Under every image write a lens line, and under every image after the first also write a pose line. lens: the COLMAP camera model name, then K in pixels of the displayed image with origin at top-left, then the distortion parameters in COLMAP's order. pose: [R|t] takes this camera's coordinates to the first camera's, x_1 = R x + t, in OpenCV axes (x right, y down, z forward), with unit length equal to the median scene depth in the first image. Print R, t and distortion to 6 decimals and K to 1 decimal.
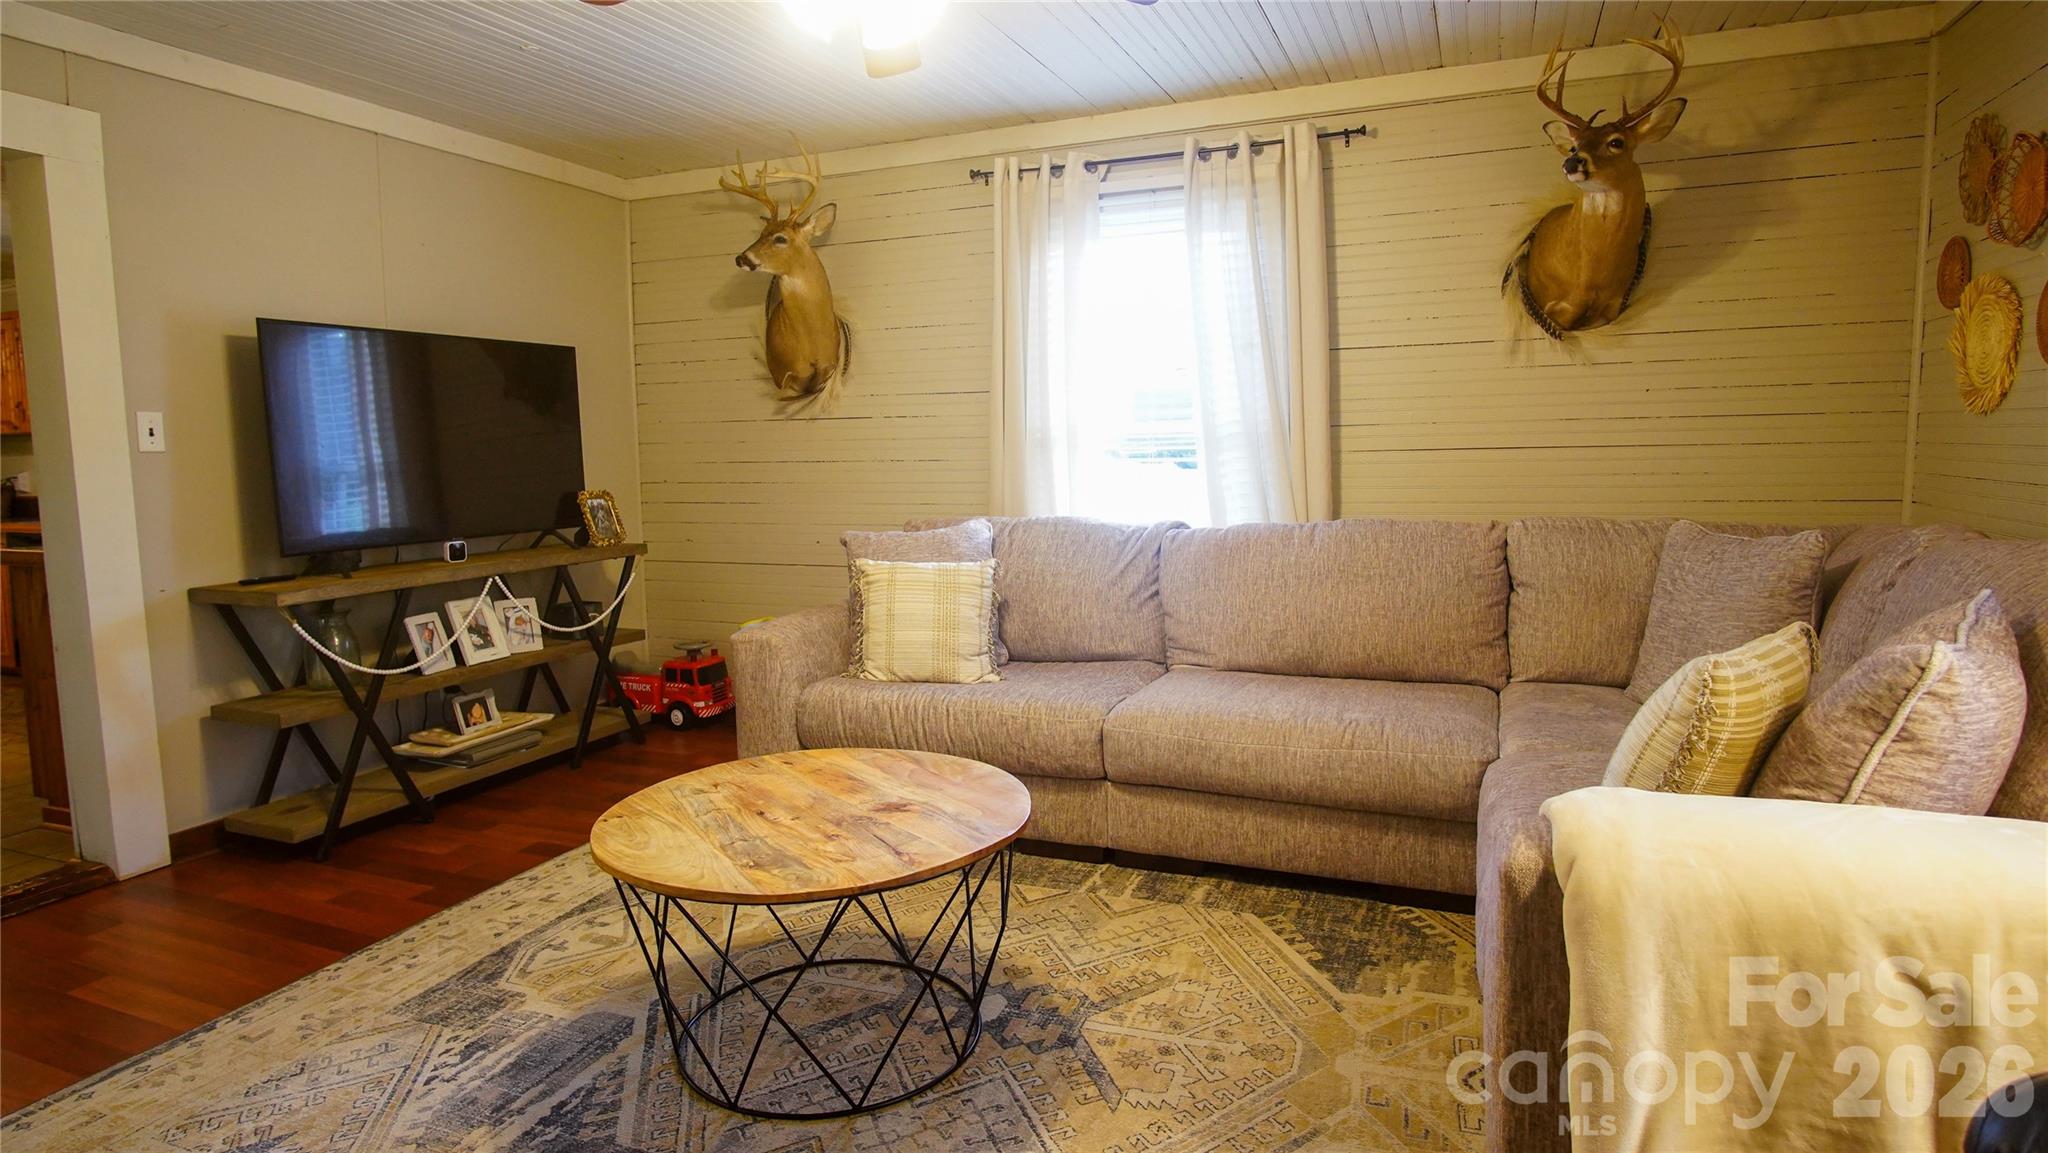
lens RADIAL K [[1101.7, 0, 1024.0], [0, 1101.7, 576.5], [0, 0, 1]] dist [-0.017263, 0.001431]
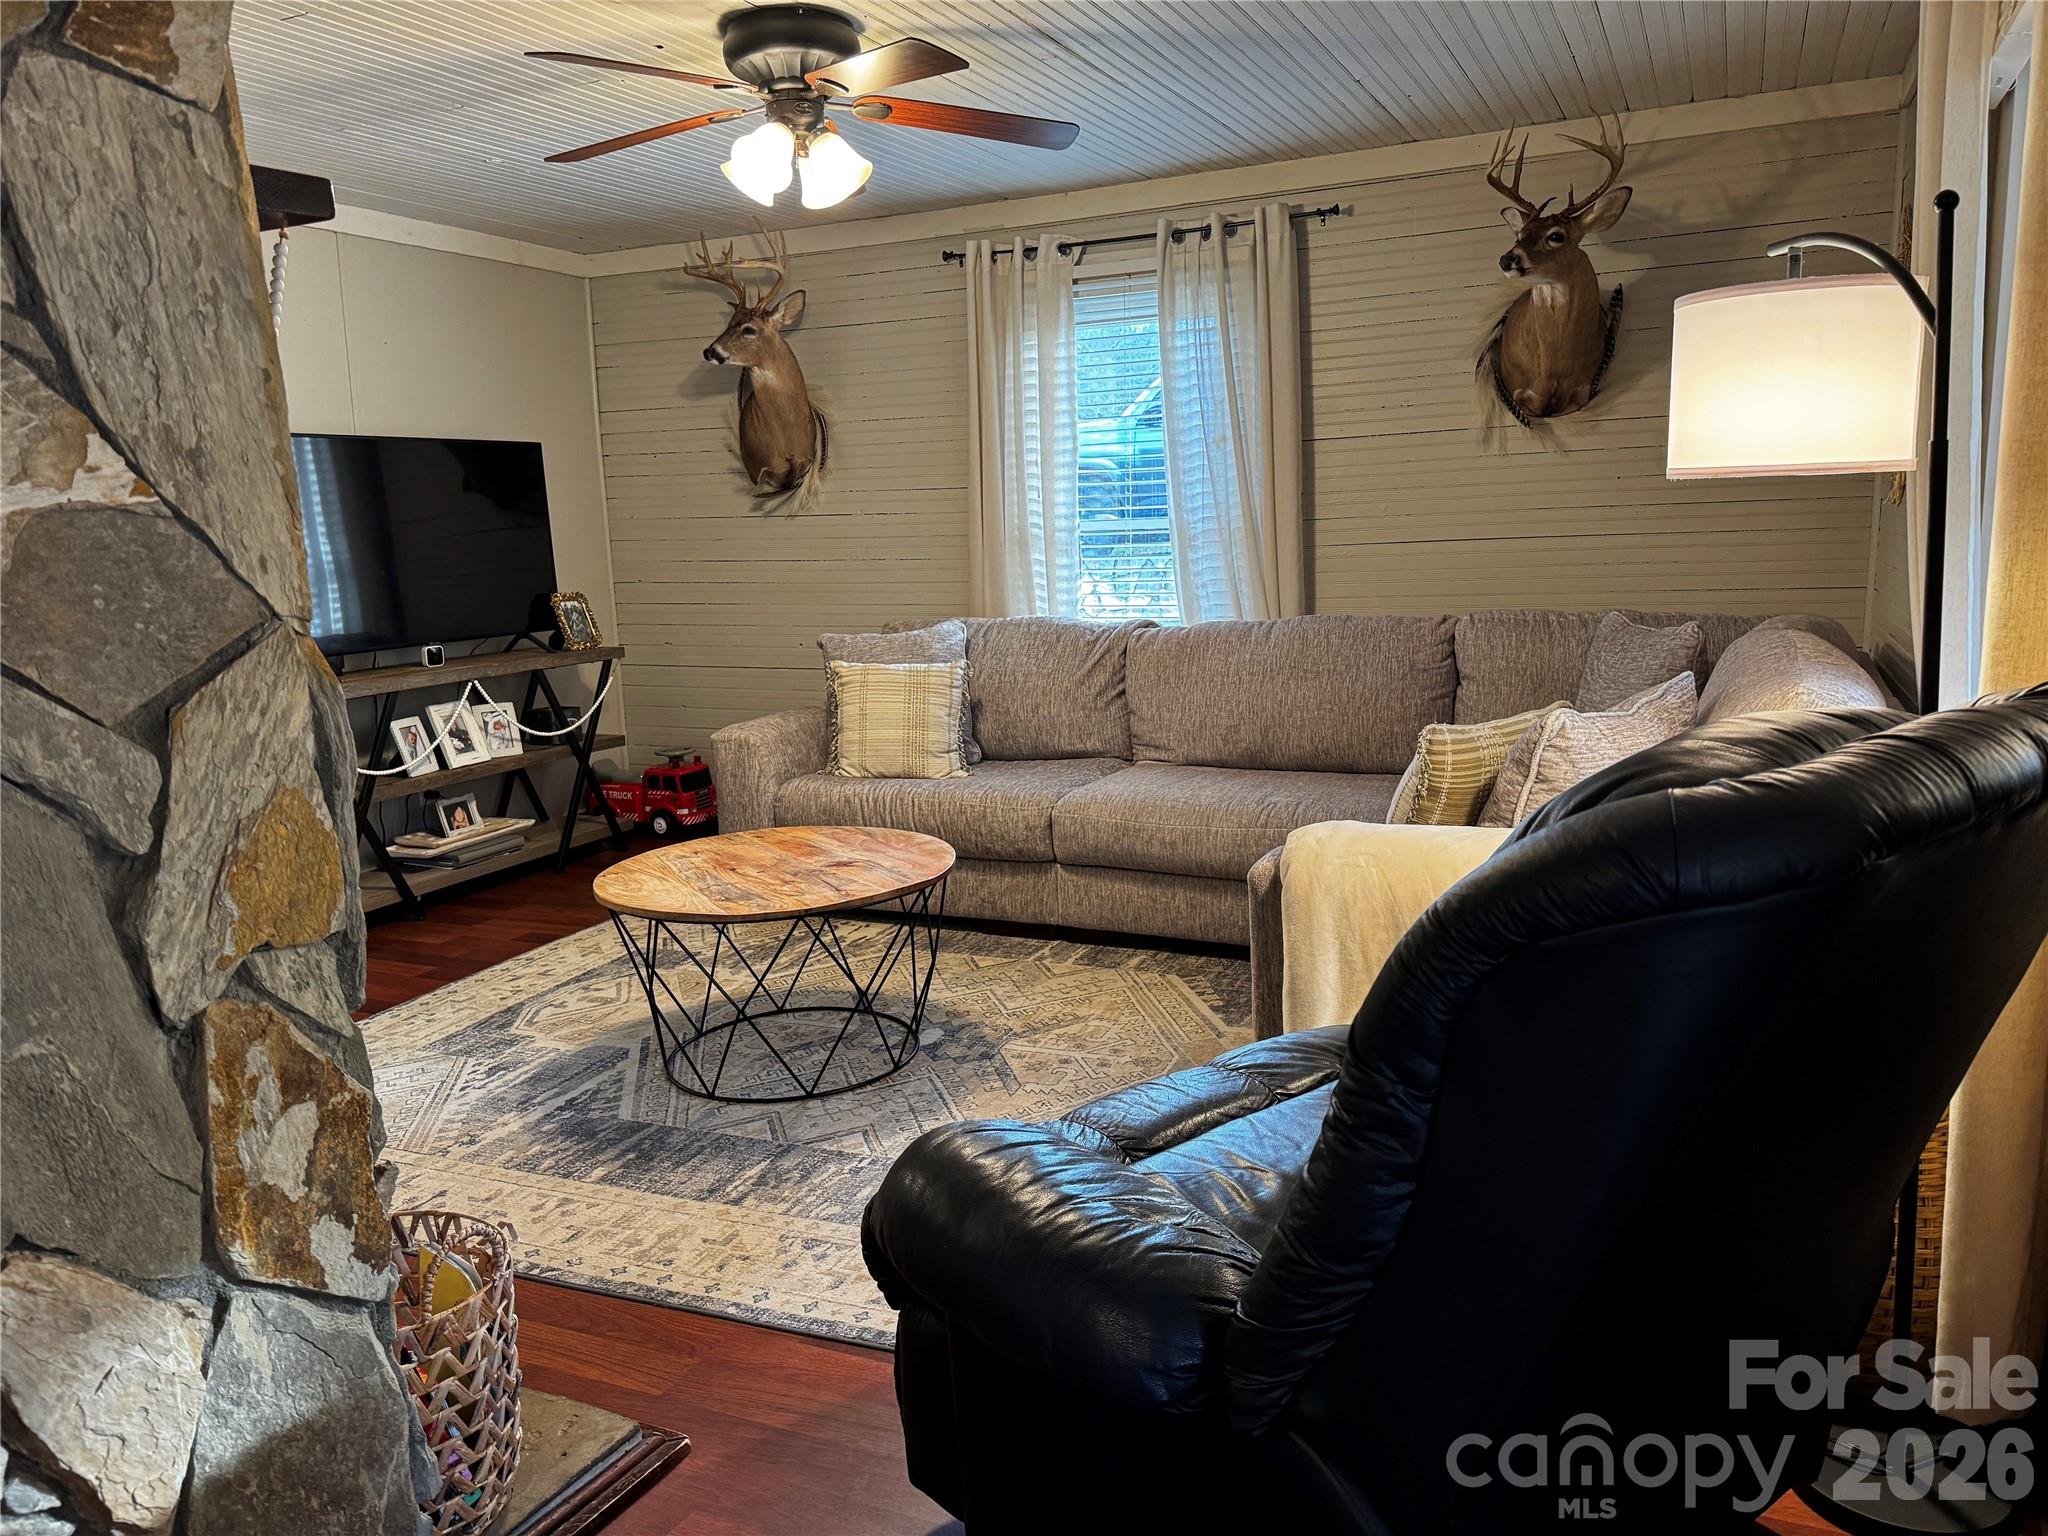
lens RADIAL K [[1388.3, 0, 1032.1], [0, 1388.3, 776.6], [0, 0, 1]] dist [0.158254, -0.217300]
pose [[0.999013, -0.007447, -0.043792, 0.096887], [0.010344, 0.997746, 0.066306, 0.007738], [0.043199, -0.066694, 0.996838, -0.314573]]
